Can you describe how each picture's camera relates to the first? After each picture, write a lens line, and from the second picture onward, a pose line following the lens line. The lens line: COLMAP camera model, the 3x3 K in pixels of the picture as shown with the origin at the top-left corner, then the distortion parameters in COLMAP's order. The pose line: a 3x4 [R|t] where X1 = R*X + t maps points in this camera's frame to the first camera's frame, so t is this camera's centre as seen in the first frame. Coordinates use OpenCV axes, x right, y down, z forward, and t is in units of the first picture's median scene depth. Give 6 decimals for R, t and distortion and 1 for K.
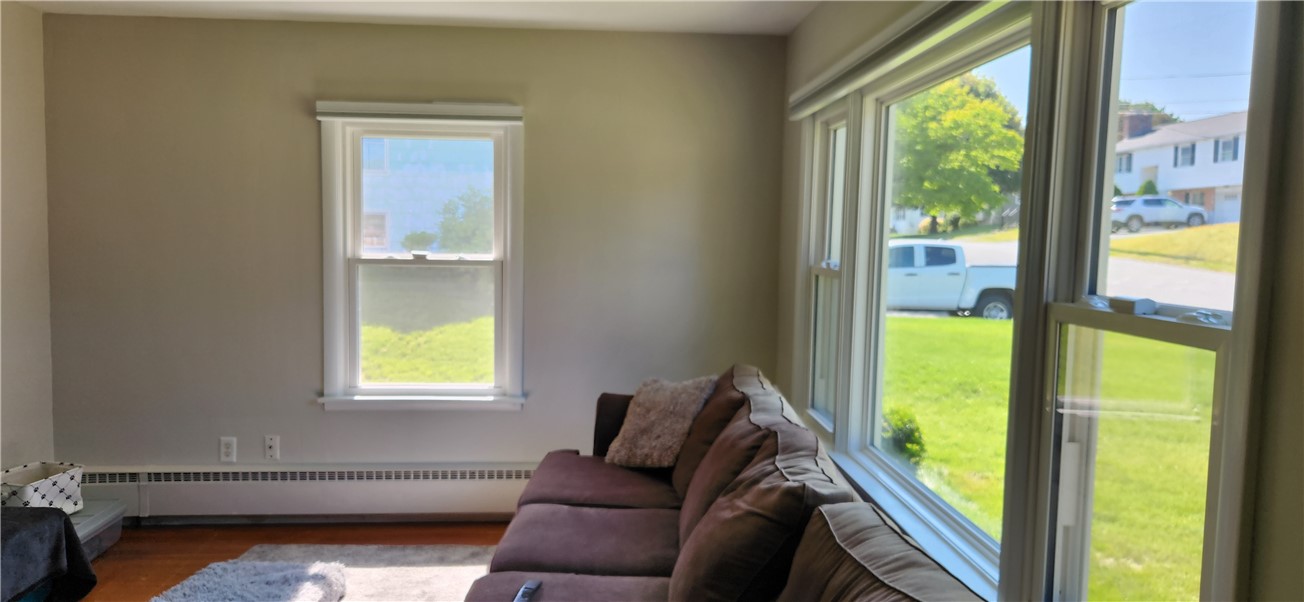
lens RADIAL K [[842.4, 0, 650.1], [0, 842.4, 293.9], [0, 0, 1]] dist [0.005432, -0.004110]
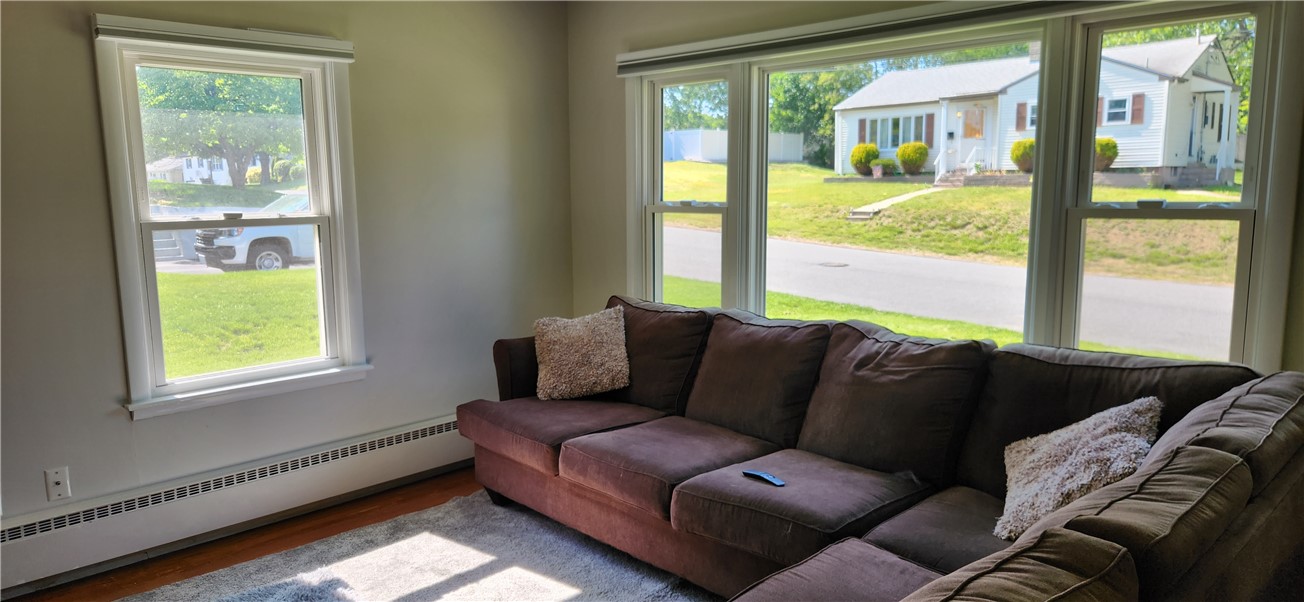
lens RADIAL K [[842.4, 0, 652.7], [0, 842.4, 307.8], [0, 0, 1]] dist [0.005432, -0.004110]
pose [[0.753693, -0.120438, 0.646097, -0.516444], [0.072439, 0.992299, 0.100471, -0.008467], [-0.653222, -0.028921, 0.756614, 0.099527]]
